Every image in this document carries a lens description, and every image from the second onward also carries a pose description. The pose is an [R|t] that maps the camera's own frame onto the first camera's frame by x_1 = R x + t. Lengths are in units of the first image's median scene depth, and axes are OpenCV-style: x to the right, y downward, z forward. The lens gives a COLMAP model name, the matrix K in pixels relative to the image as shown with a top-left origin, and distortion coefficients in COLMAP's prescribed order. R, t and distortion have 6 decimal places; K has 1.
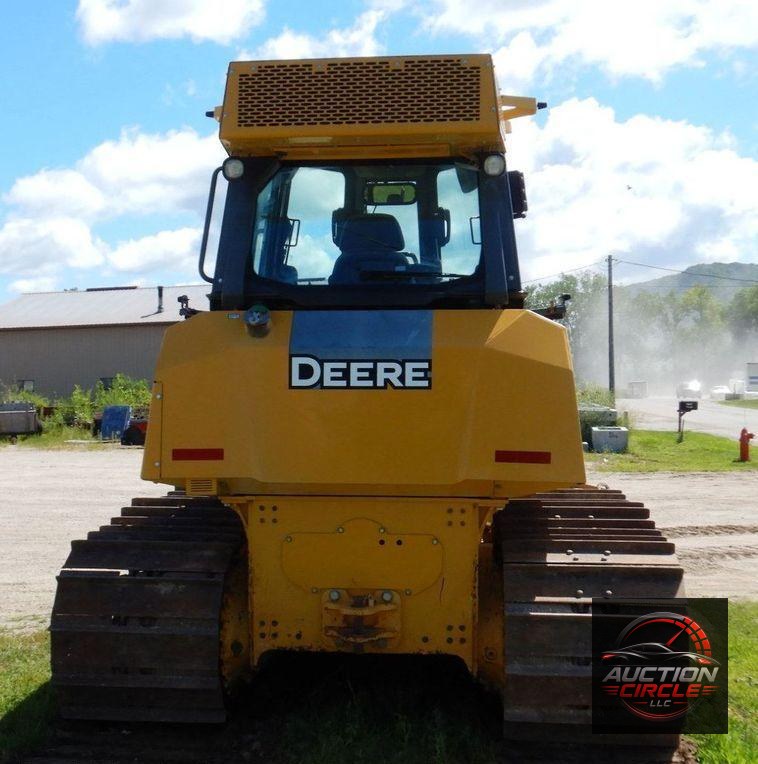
lens RADIAL K [[1195.9, 0, 379.0], [0, 1195.9, 382.0], [0, 0, 1]] dist [-0.040740, 0.017010]
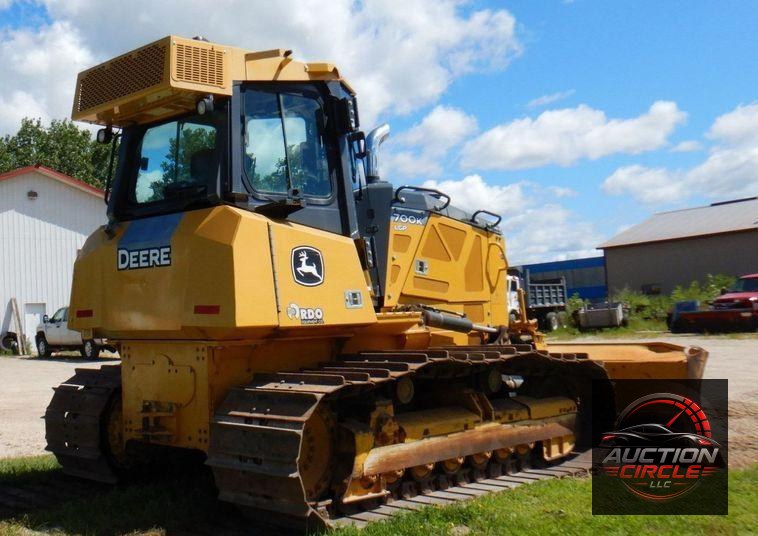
lens RADIAL K [[953.3, 0, 291.0], [0, 953.3, 285.3], [0, 0, 1]] dist [-0.009379, 0.001476]
pose [[0.736666, -0.043764, -0.674839, 0.921809], [0.039786, 0.998980, -0.021353, 0.059834], [0.675085, -0.011119, 0.737656, 0.231424]]
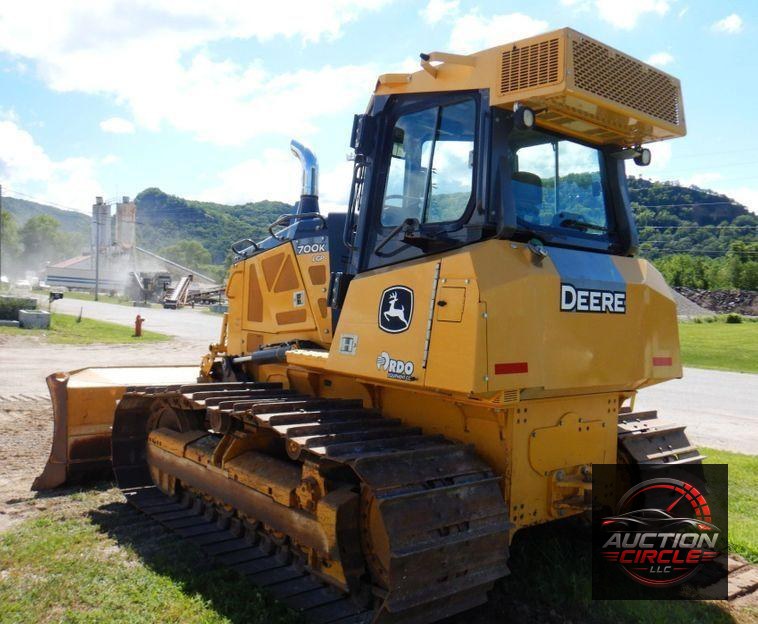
lens RADIAL K [[709.0, 0, 421.8], [0, 709.0, 309.3], [0, 0, 1]] dist [0.005501, 0.001206]
pose [[0.686801, 0.019758, 0.726577, -0.684861], [-0.047401, 0.998720, 0.017648, -0.002410], [-0.725298, -0.046561, 0.686859, 0.602837]]
